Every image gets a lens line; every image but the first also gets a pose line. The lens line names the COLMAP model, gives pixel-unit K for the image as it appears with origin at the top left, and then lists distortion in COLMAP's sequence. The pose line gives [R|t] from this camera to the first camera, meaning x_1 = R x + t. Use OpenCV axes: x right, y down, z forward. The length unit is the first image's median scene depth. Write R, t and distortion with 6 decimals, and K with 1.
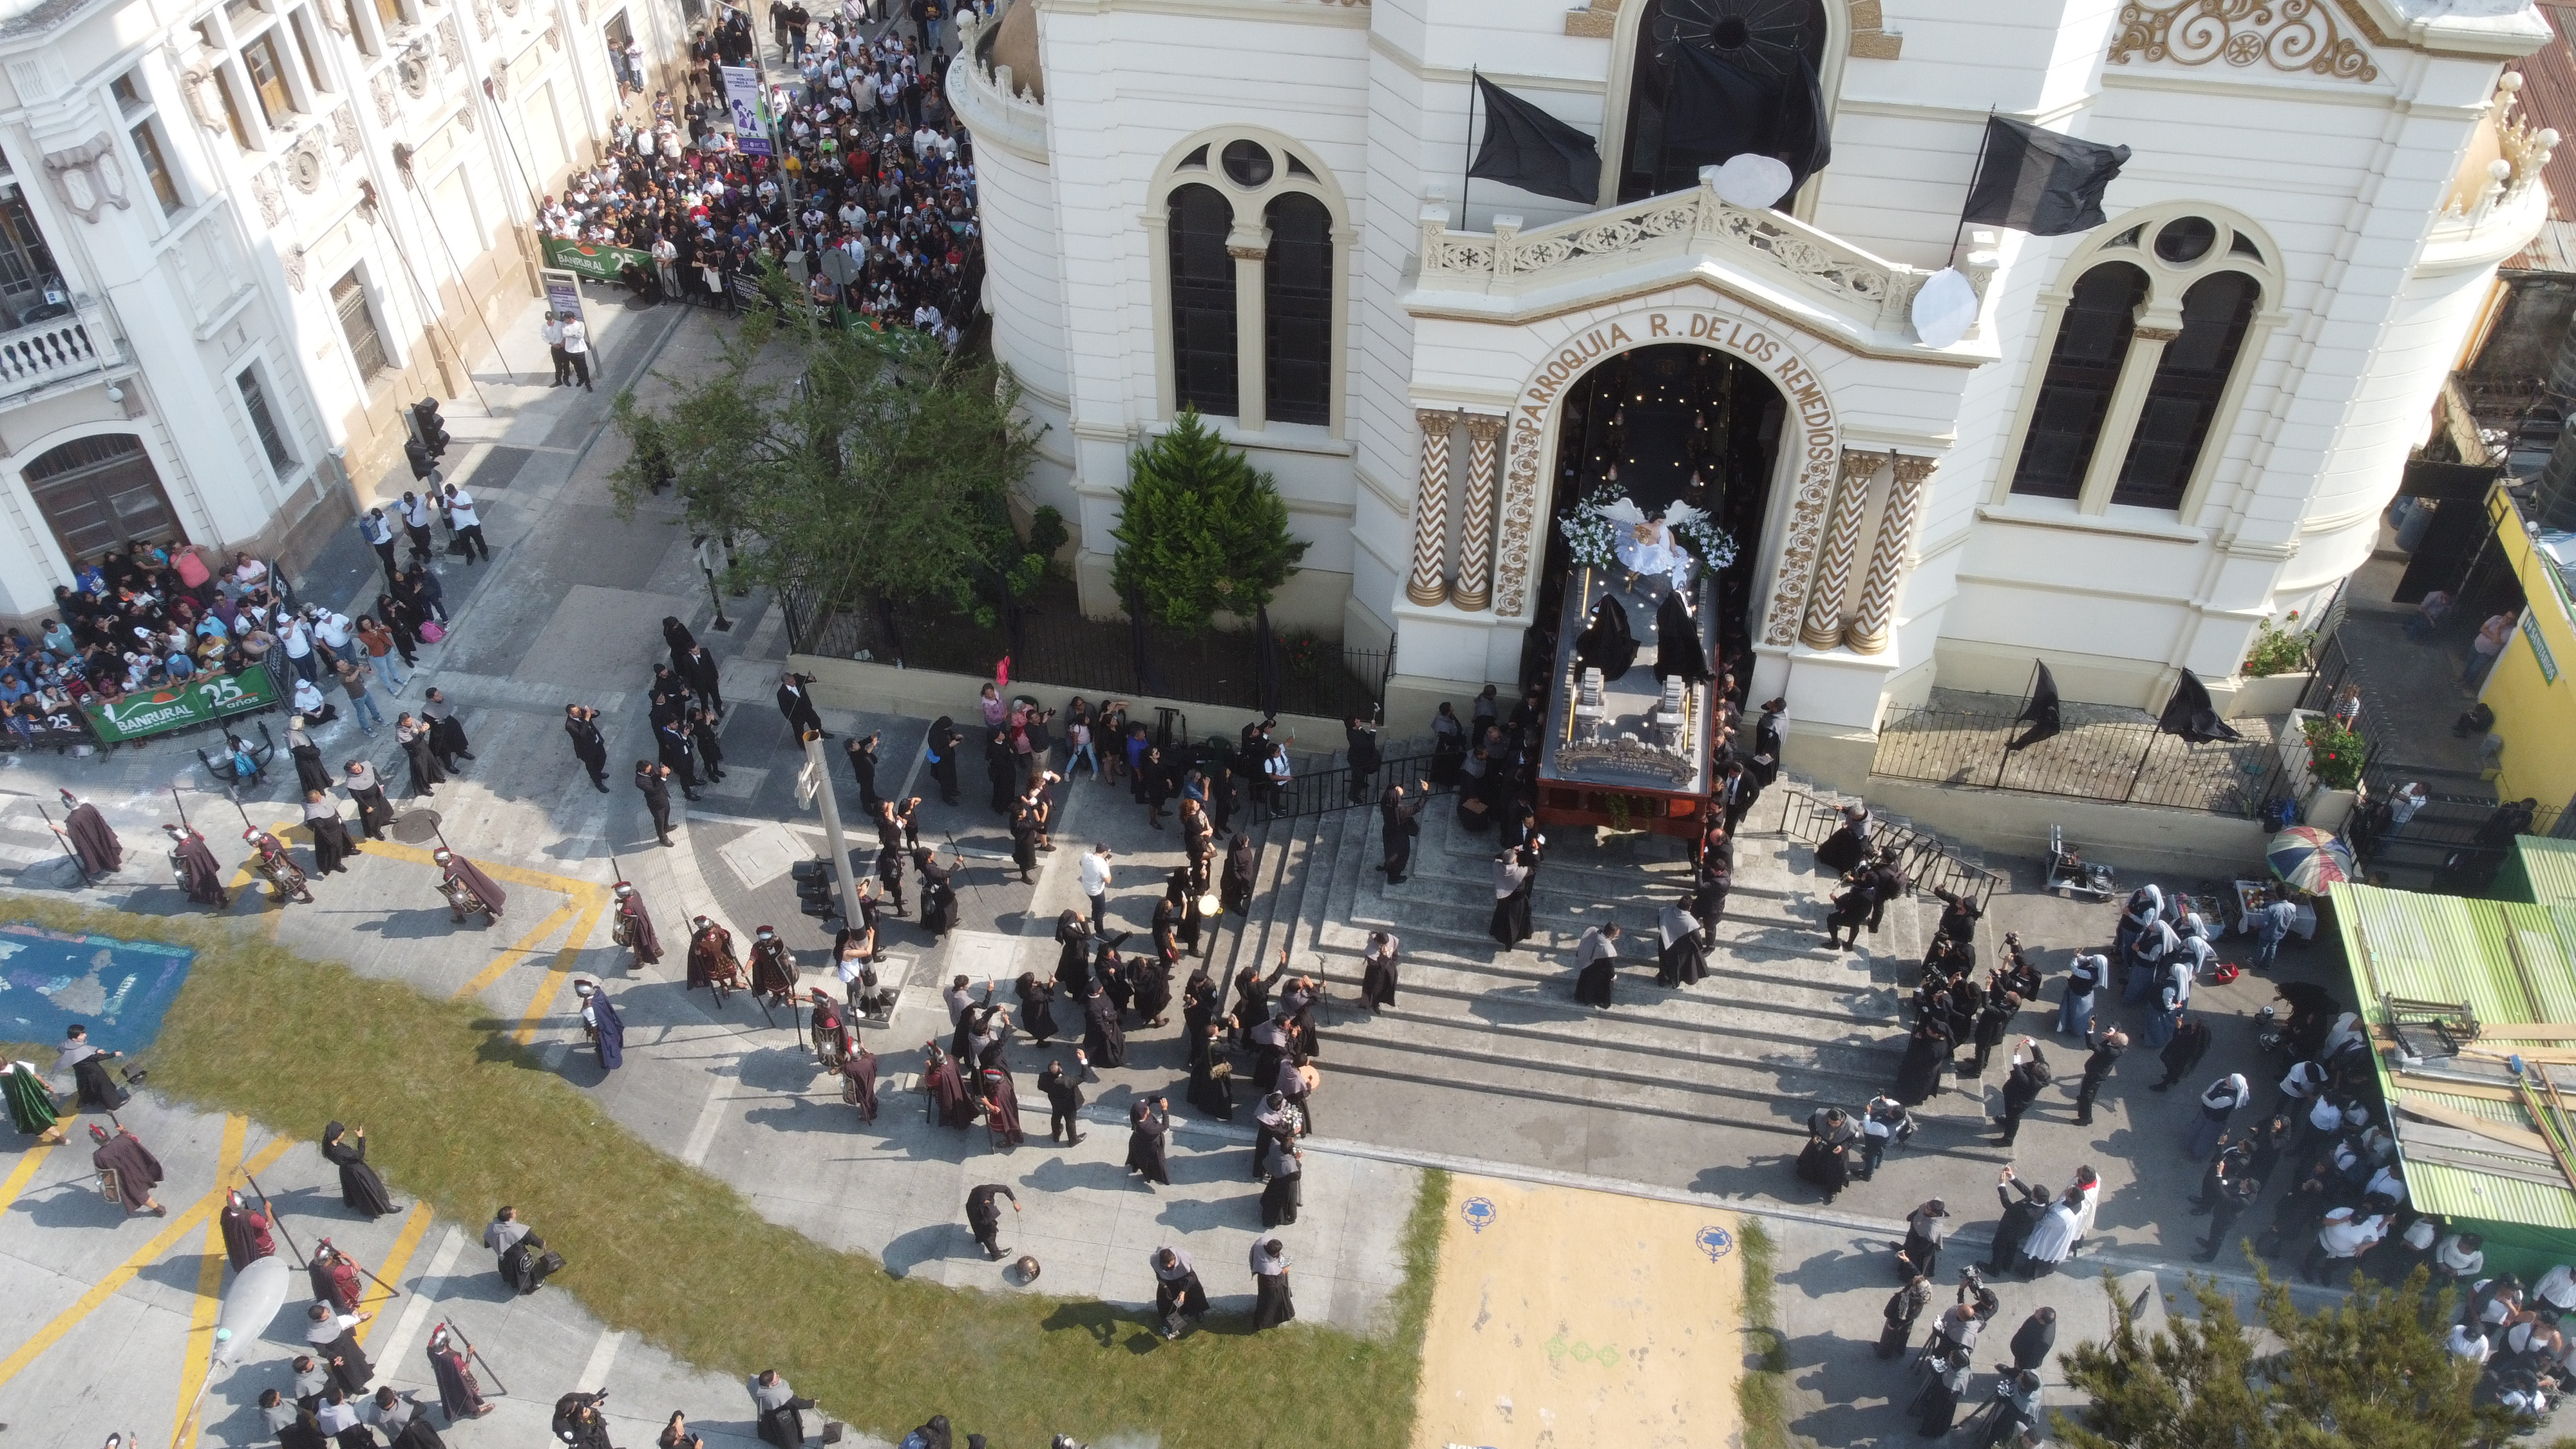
lens RADIAL K [[1978.4, 0, 1288.0], [0, 1978.4, 724.5], [0, 0, 1]] dist [0.000257, 0.002210]
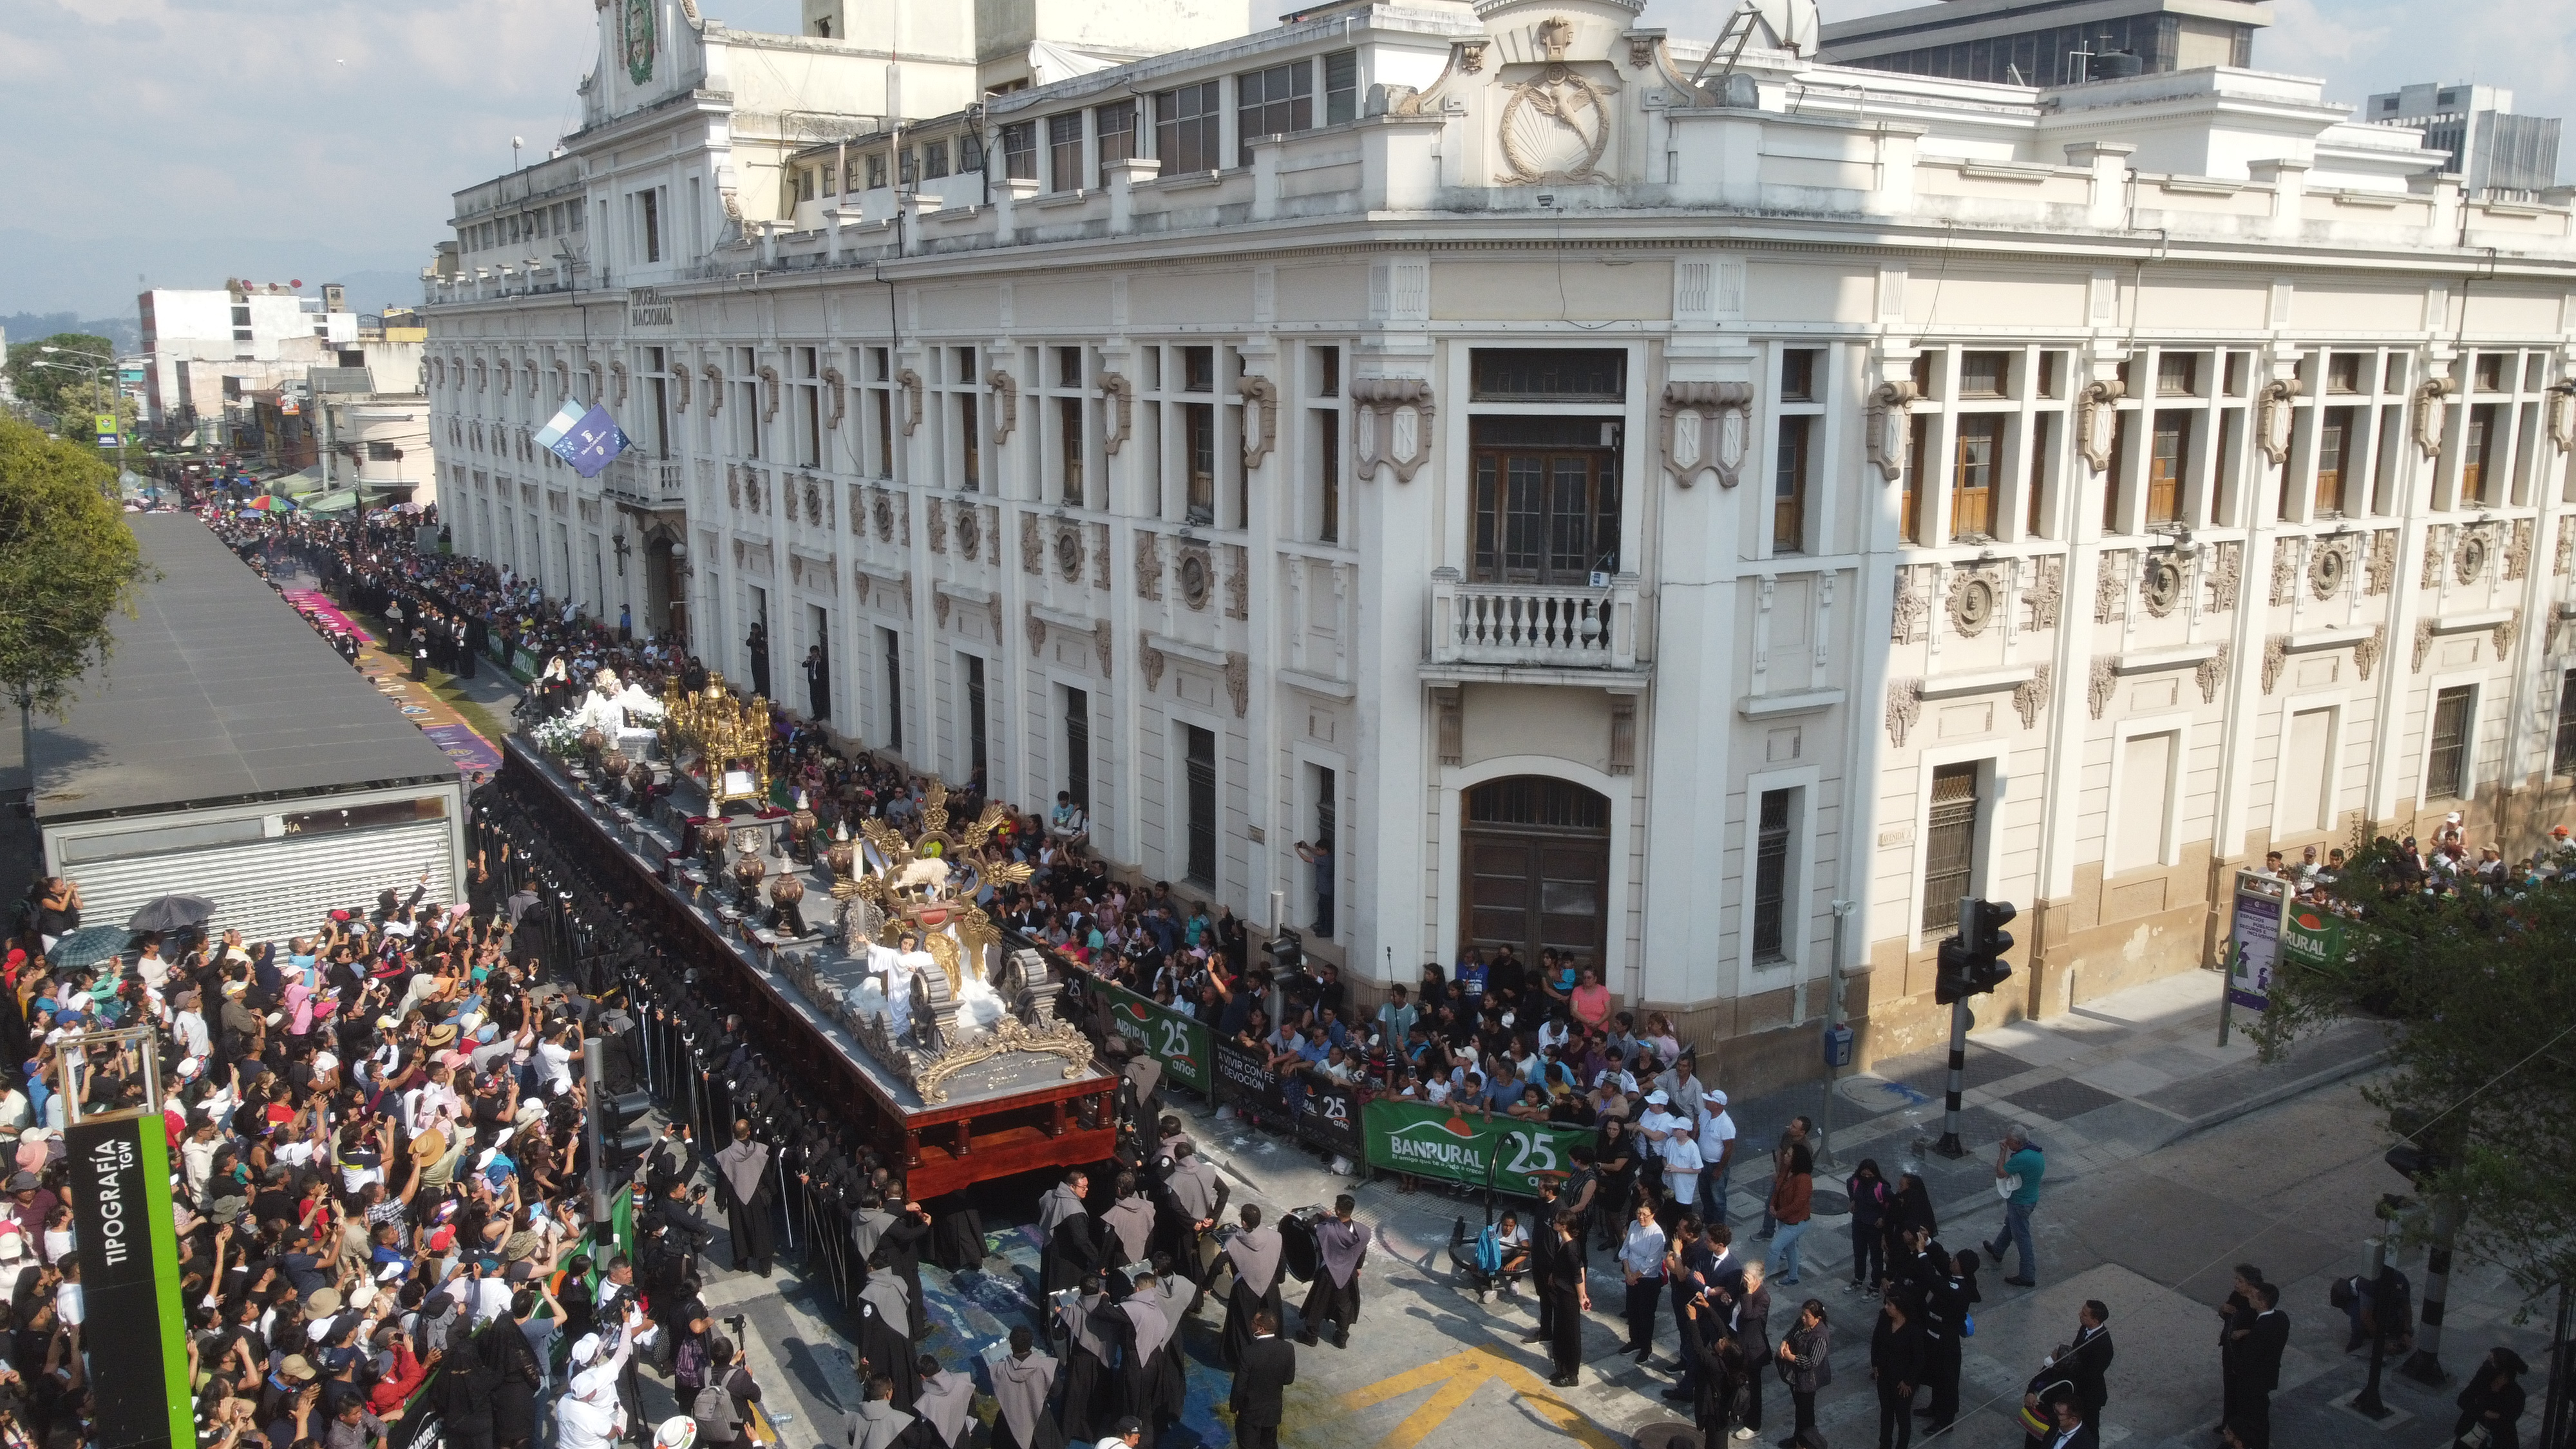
lens RADIAL K [[1978.4, 0, 1288.0], [0, 1978.4, 724.5], [0, 0, 1]] dist [0.000257, 0.002210]
pose [[0.664696, 0.146554, -0.732599, -0.138183], [-0.510762, 0.804772, -0.302429, 0.110035], [0.545254, 0.575207, 0.609783, 0.487676]]
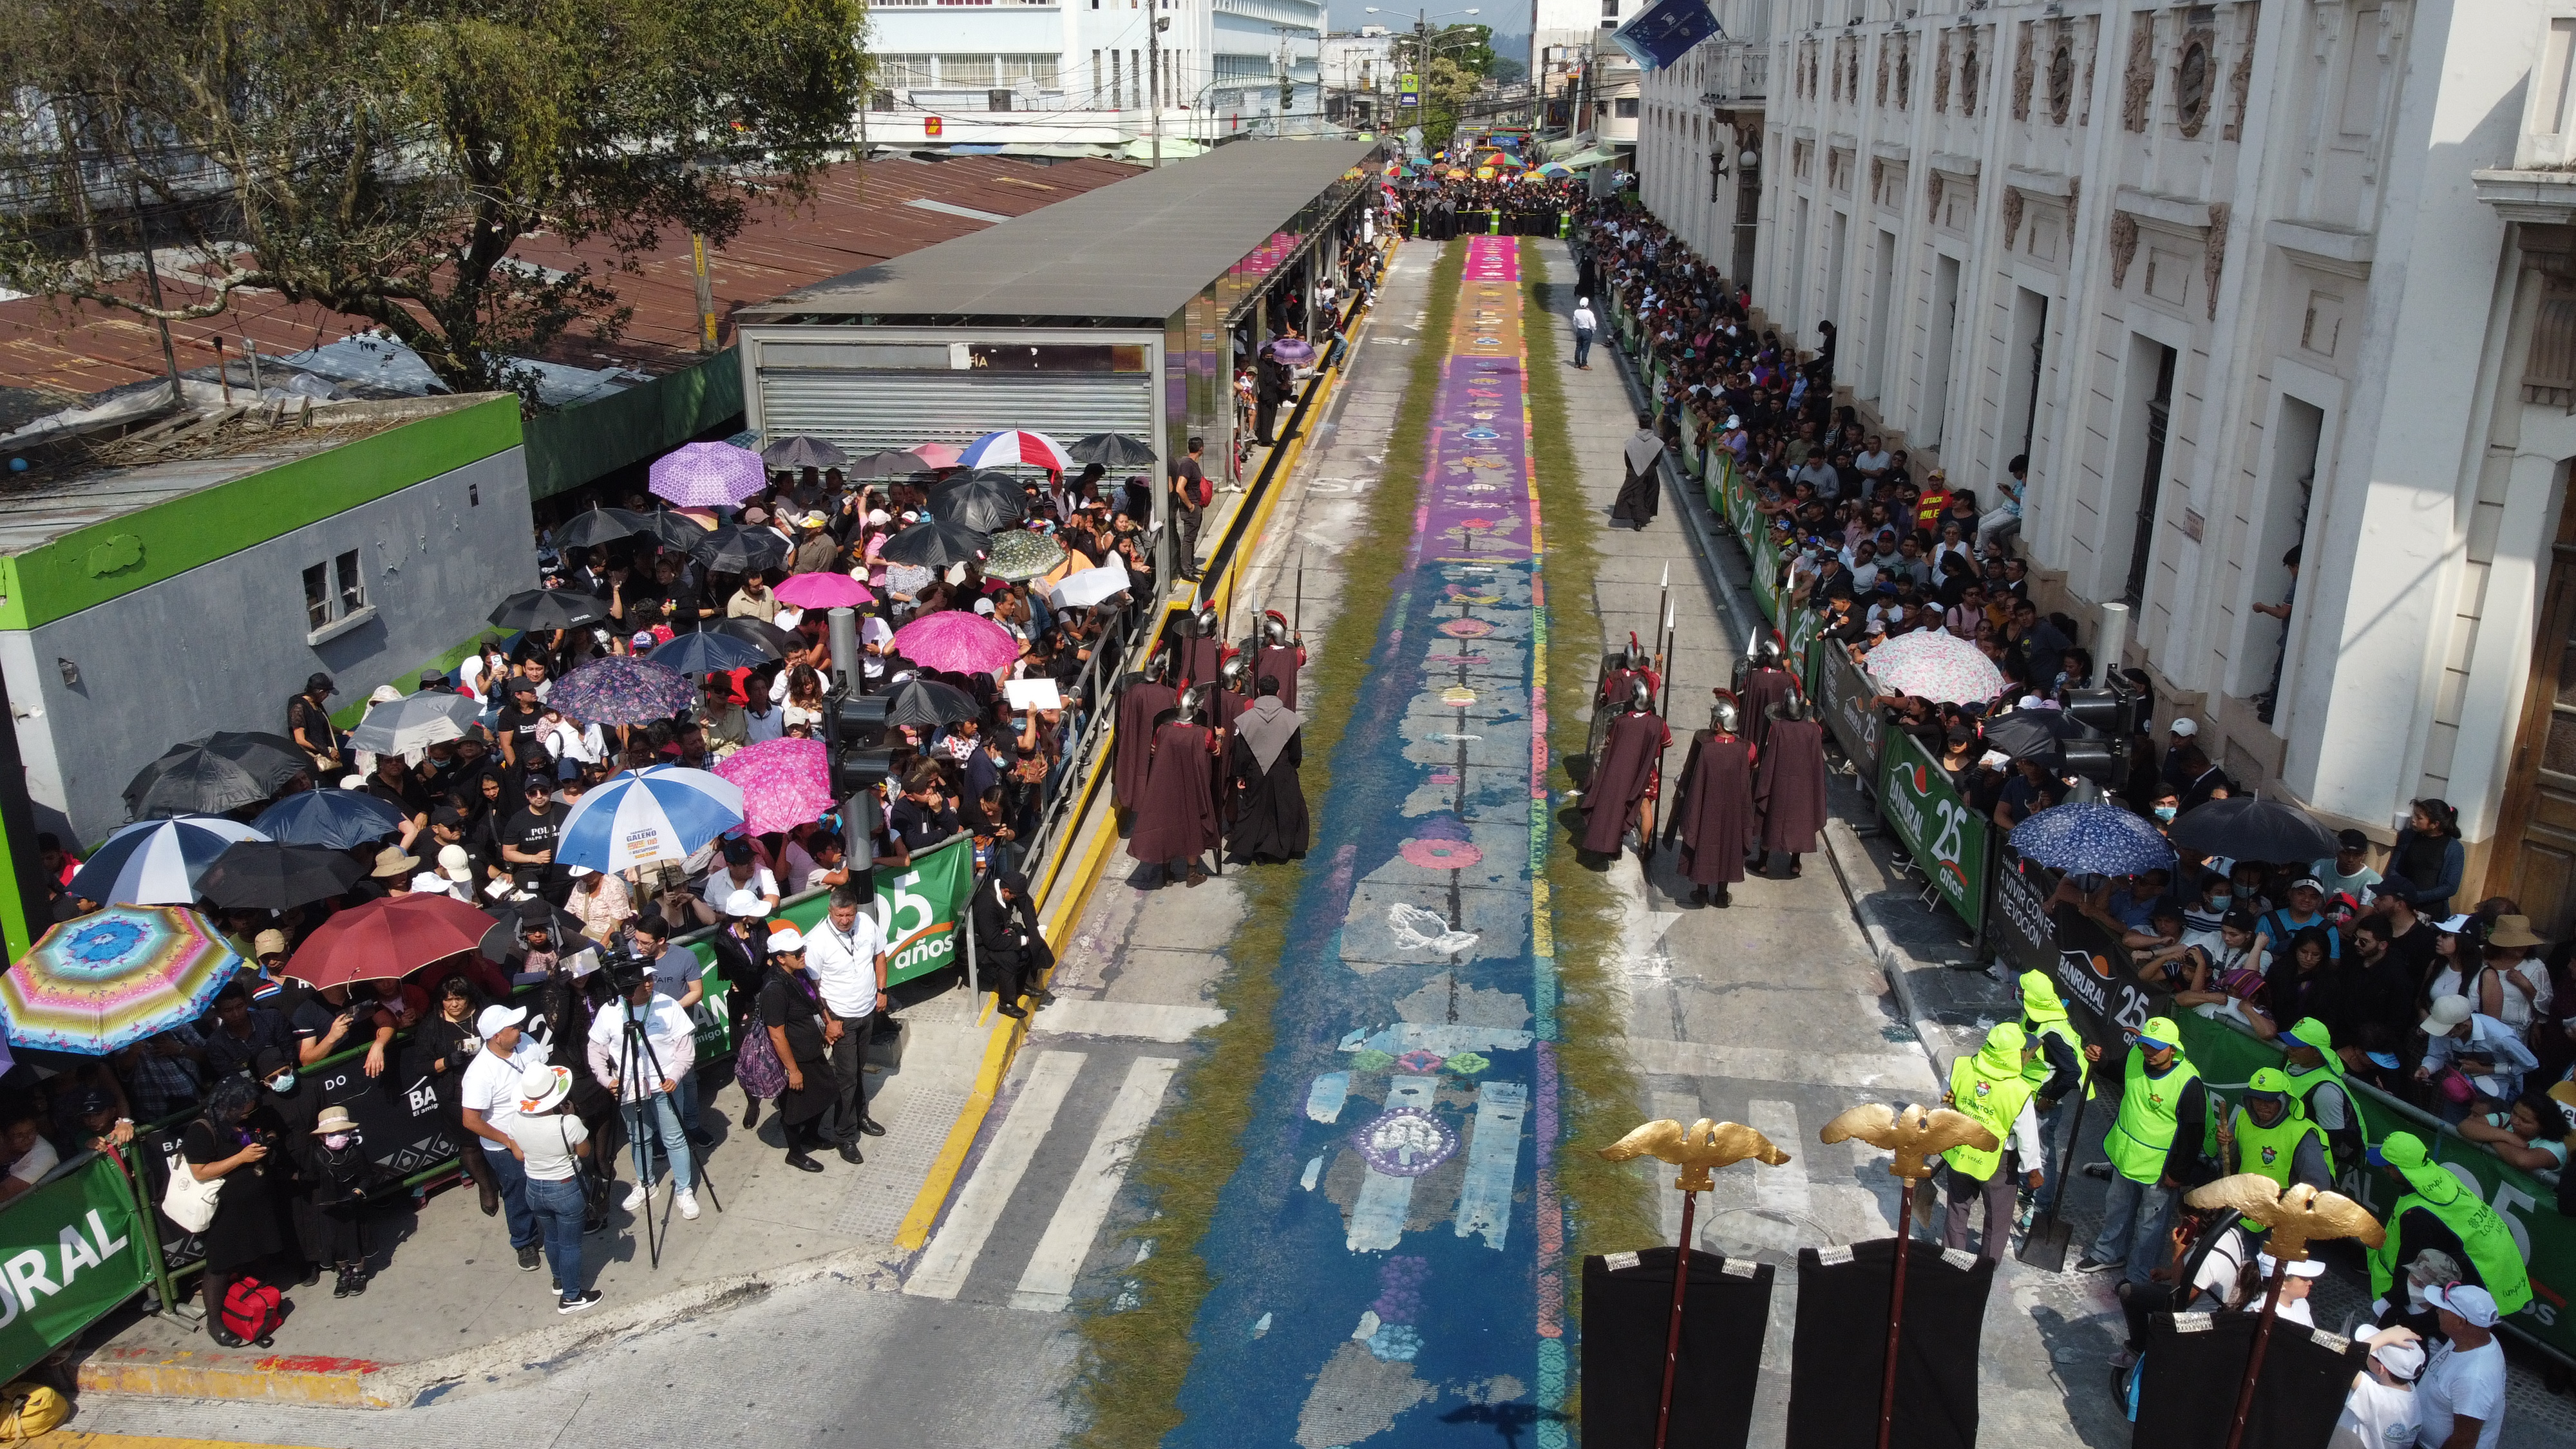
lens RADIAL K [[1978.4, 0, 1288.0], [0, 1978.4, 724.5], [0, 0, 1]] dist [0.000257, 0.002210]
pose [[0.068626, 0.321744, -0.944336, -0.290042], [-0.676186, 0.710976, 0.193097, -0.002697], [0.733528, 0.625296, 0.266350, 0.744810]]
